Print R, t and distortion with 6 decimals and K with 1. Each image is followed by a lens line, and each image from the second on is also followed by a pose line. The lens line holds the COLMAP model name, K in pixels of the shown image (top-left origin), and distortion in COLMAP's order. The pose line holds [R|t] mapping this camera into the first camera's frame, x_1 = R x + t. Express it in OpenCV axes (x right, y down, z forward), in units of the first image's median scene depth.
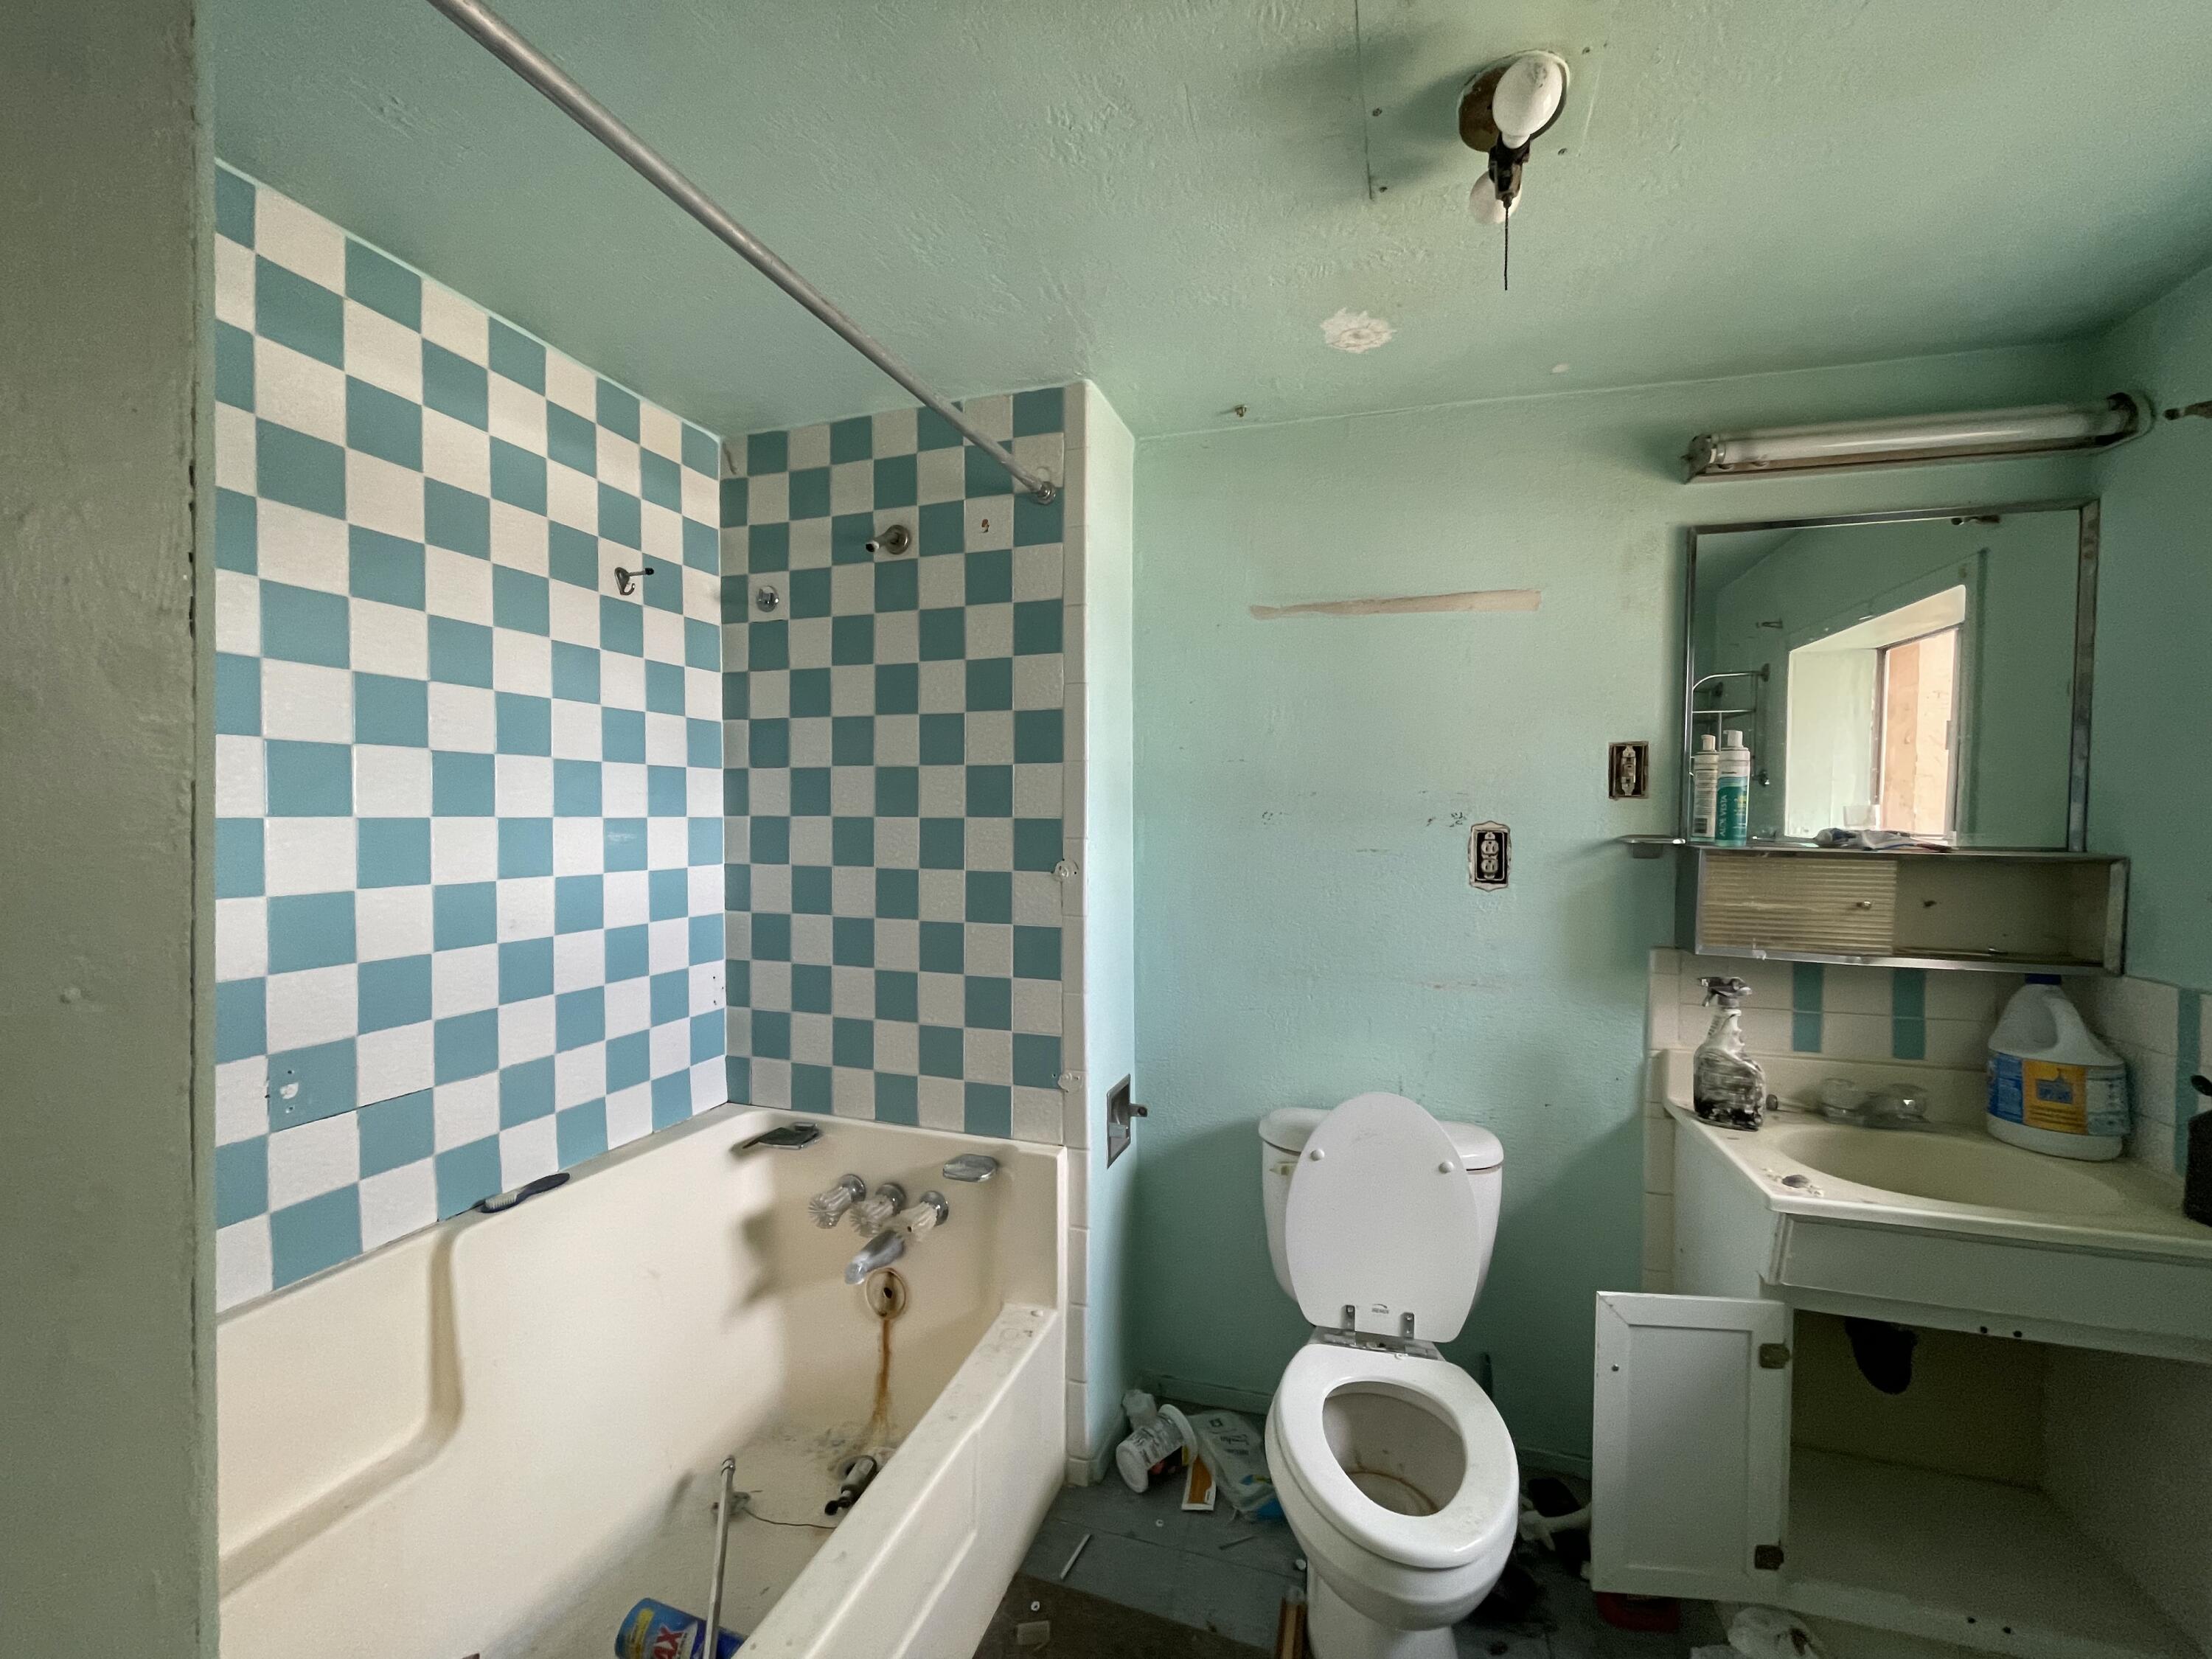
lens RADIAL K [[891.0, 0, 1108.0], [0, 891.0, 834.4], [0, 0, 1]] dist [-0.001294, 0.000245]
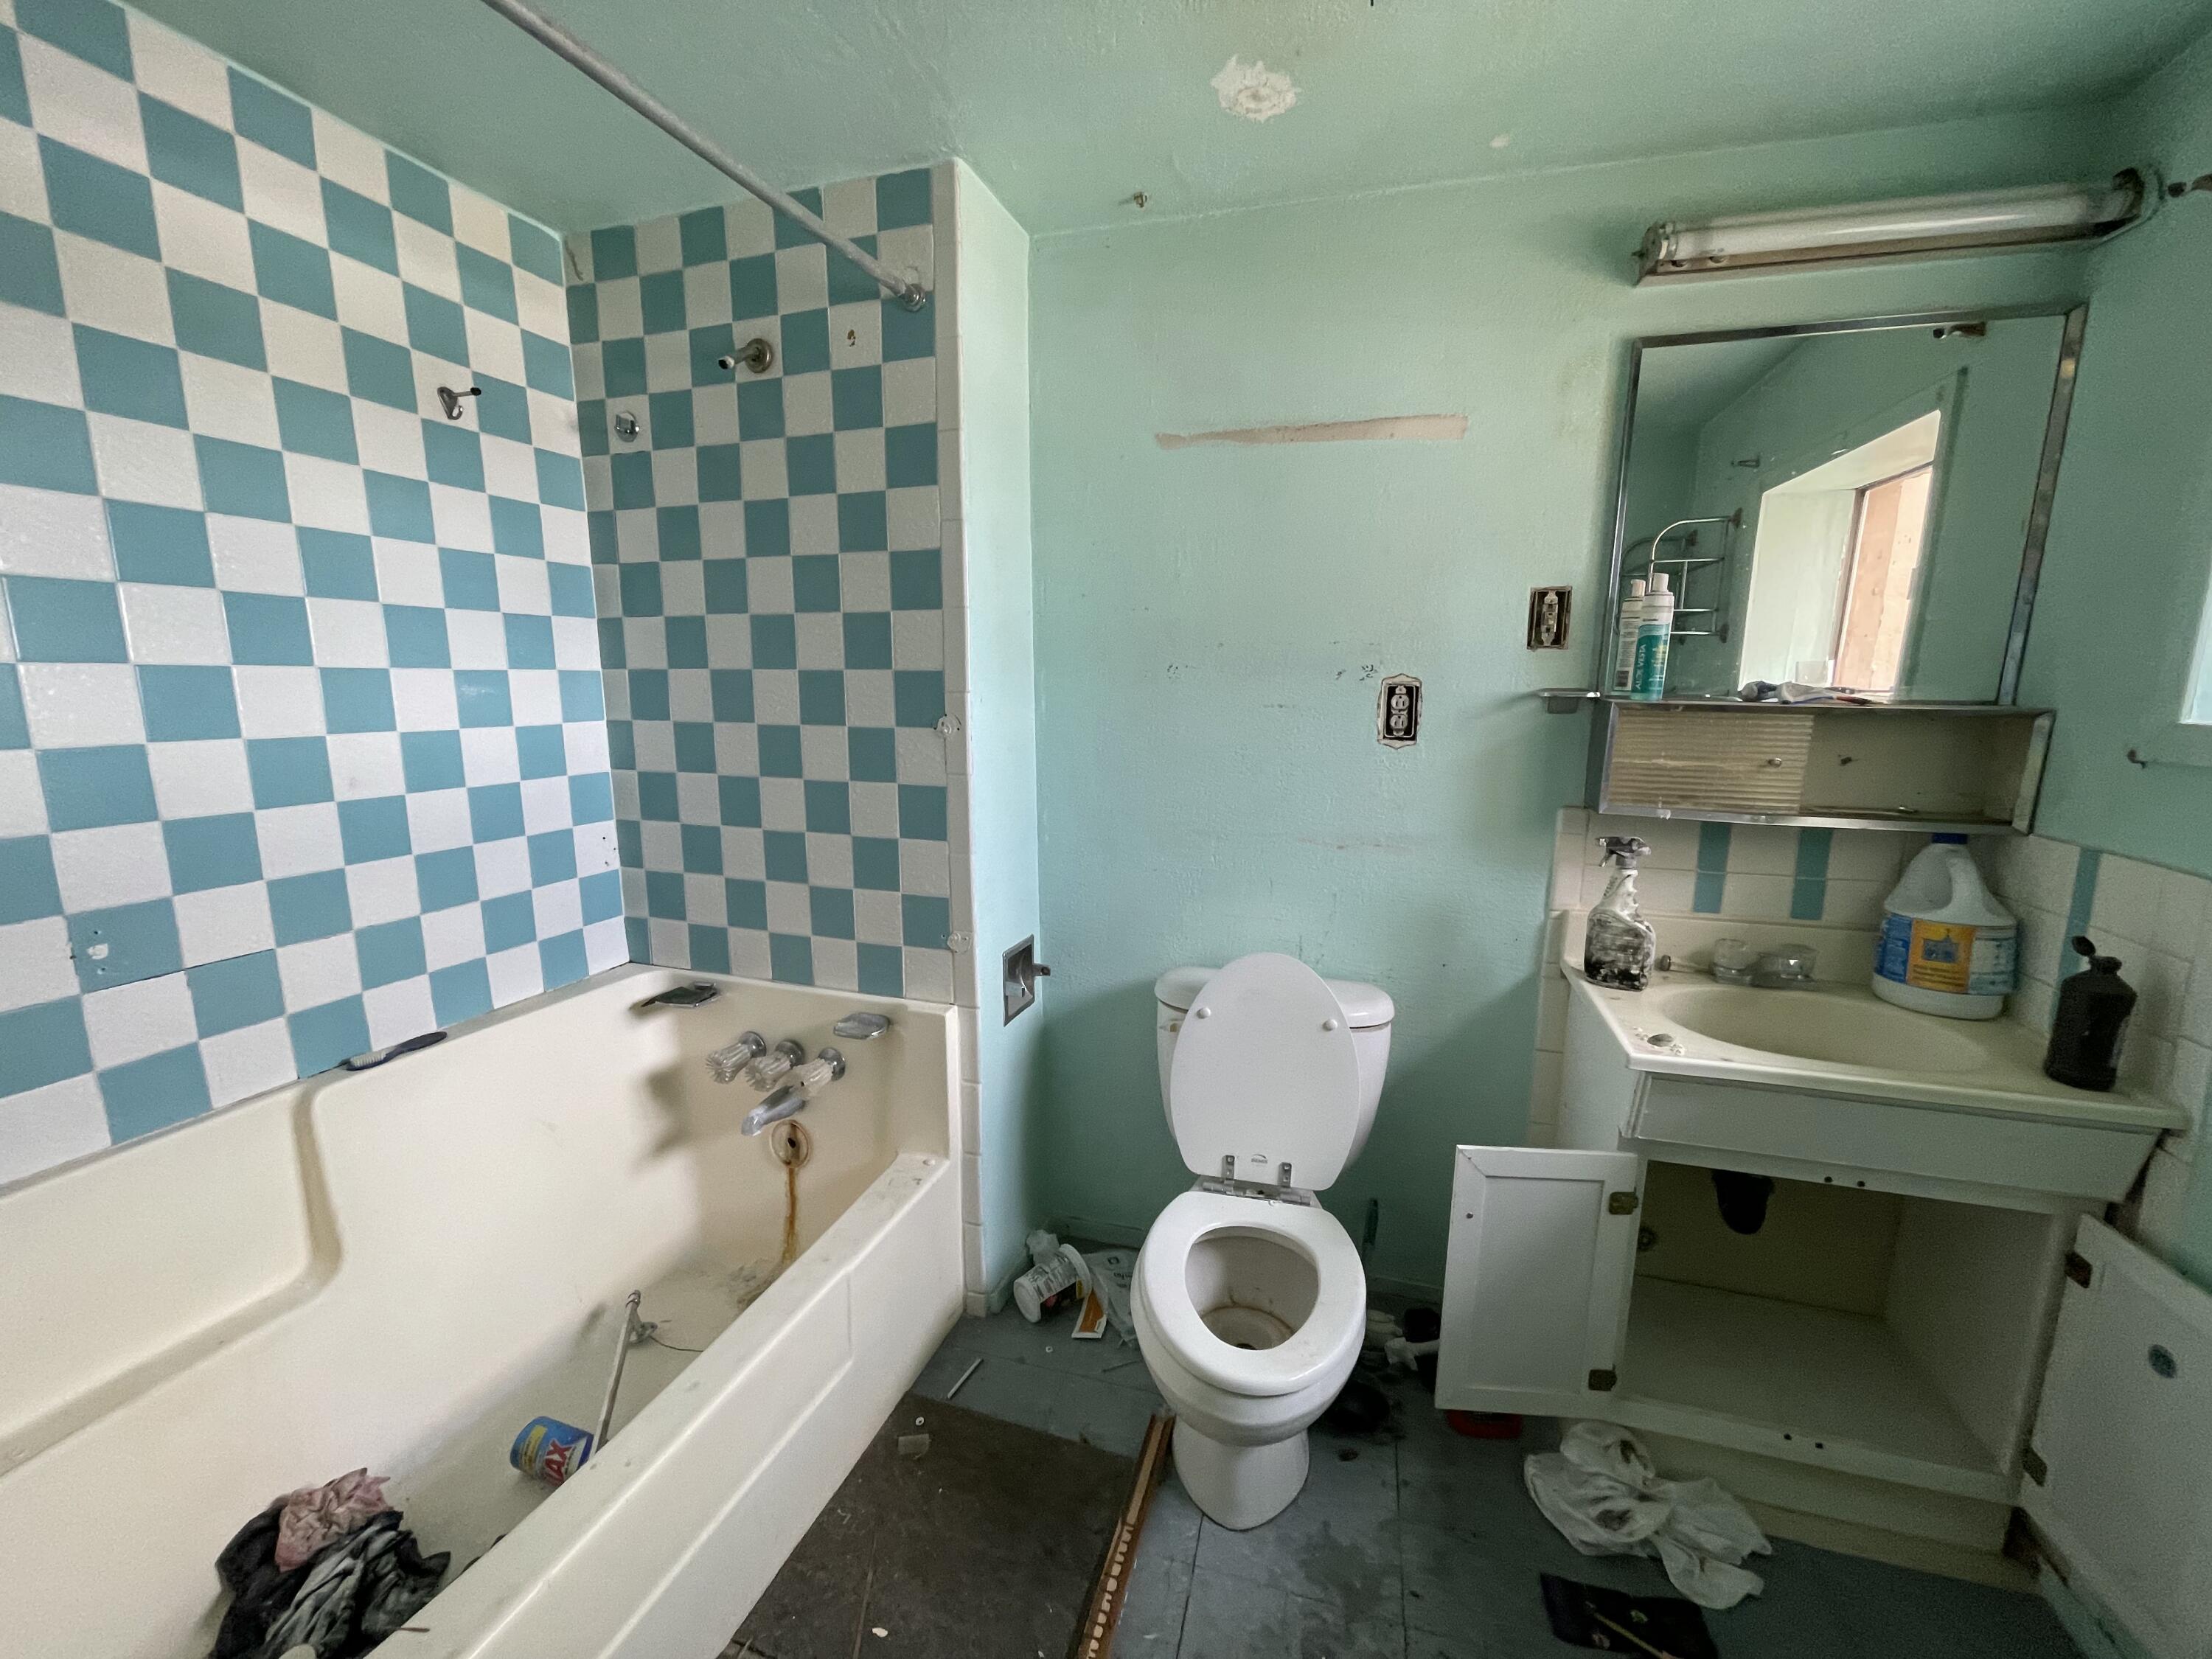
lens RADIAL K [[891.0, 0, 1111.7], [0, 891.0, 833.6], [0, 0, 1]] dist [-0.001294, 0.000245]
pose [[0.999996, -0.000044, 0.002649, 0.126882], [-0.000348, 0.989038, 0.147662, 0.013889], [-0.002626, -0.147662, 0.989034, 0.045131]]
